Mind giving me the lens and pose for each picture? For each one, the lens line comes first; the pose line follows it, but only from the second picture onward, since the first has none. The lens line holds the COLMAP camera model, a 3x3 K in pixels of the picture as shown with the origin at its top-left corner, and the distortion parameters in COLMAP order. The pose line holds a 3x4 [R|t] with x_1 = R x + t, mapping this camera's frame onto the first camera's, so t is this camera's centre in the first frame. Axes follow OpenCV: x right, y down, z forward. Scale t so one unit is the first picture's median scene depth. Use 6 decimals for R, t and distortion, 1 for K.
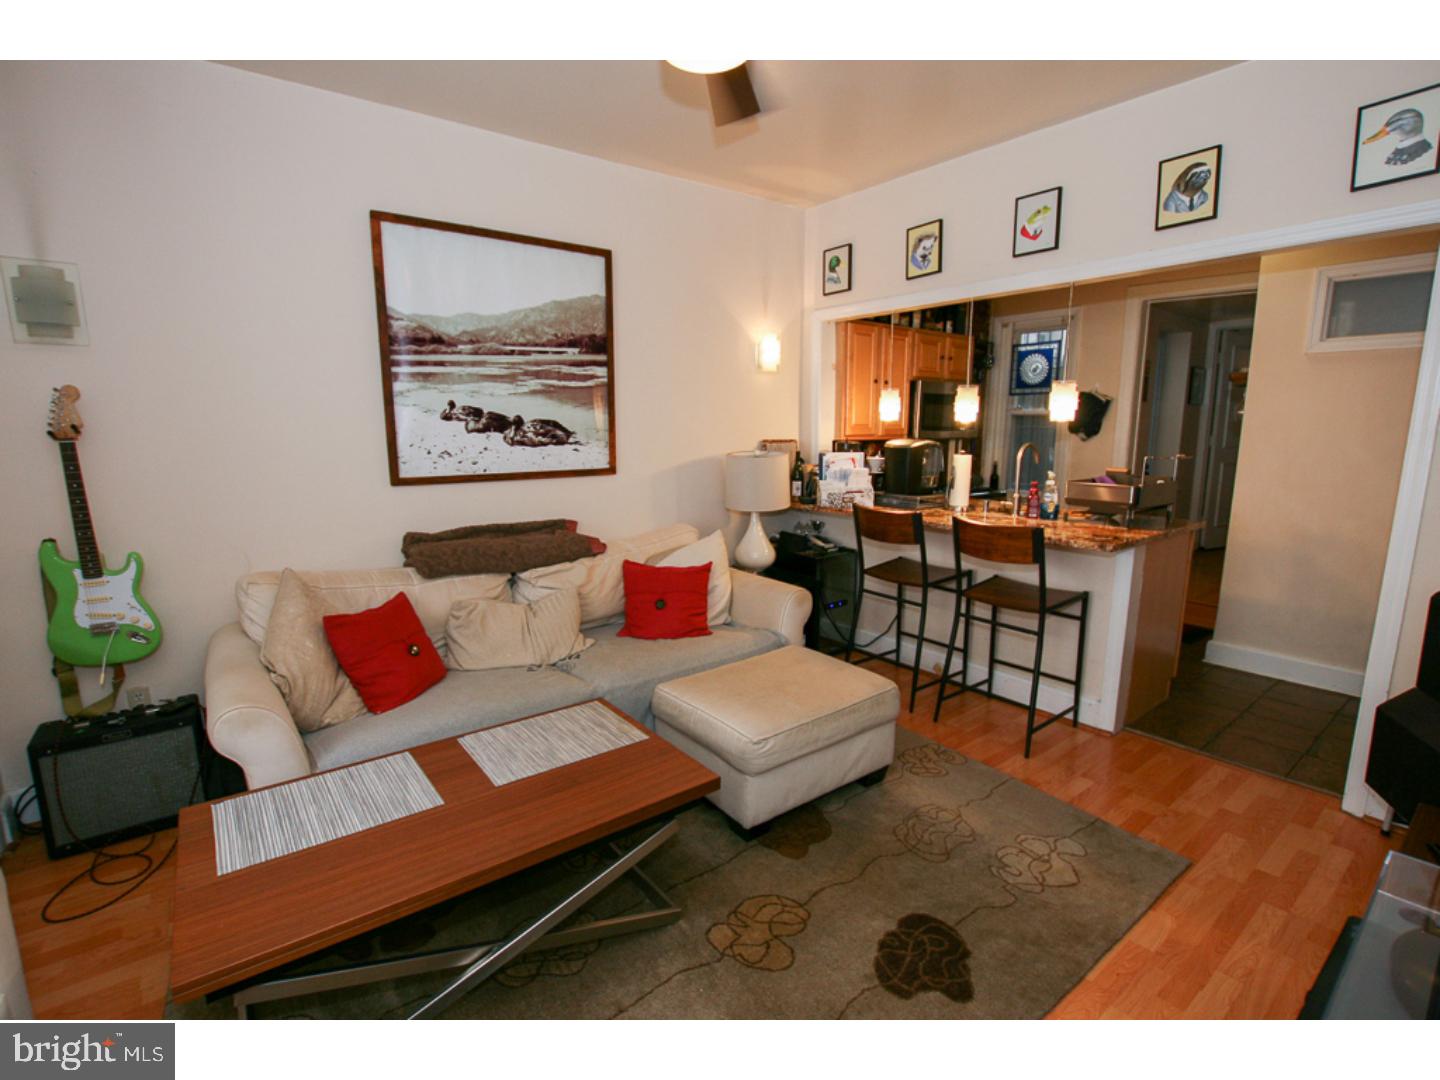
lens RADIAL K [[693.9, 0, 718.9], [0, 693.9, 542.0], [0, 0, 1]] dist [0.003597, 0.000197]
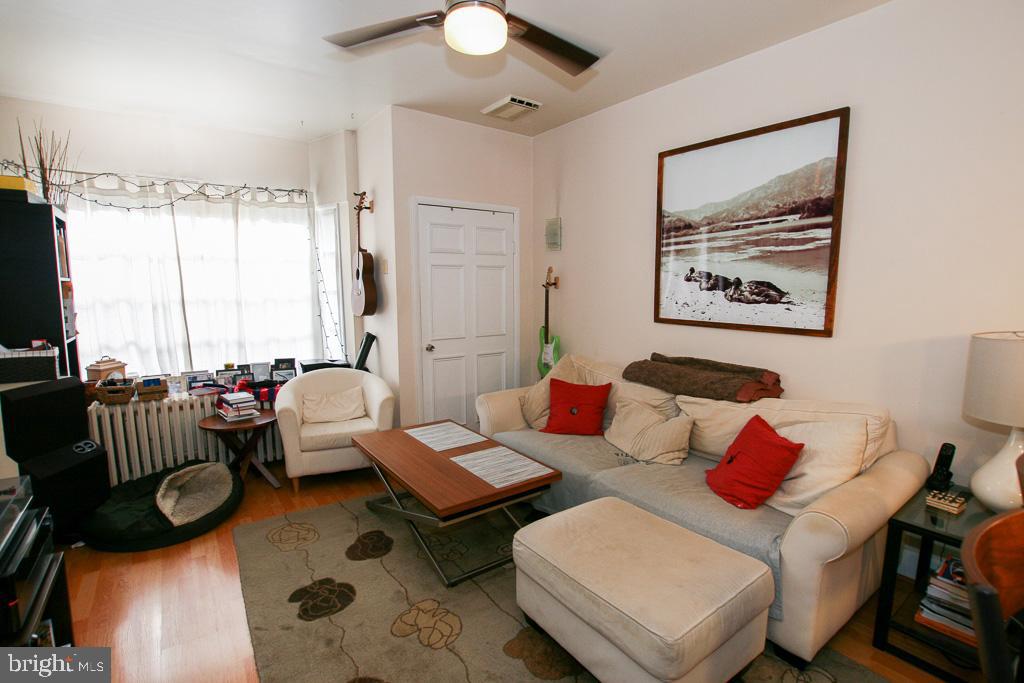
lens RADIAL K [[481.9, 0, 511.5], [0, 481.9, 346.0], [0, 0, 1]] dist [-0.005226, -0.000553]
pose [[-0.014999, 0.137002, -0.990457, 0.590920], [-0.173010, 0.975272, 0.137522, -0.114315], [0.984806, 0.173421, 0.009074, 0.630637]]
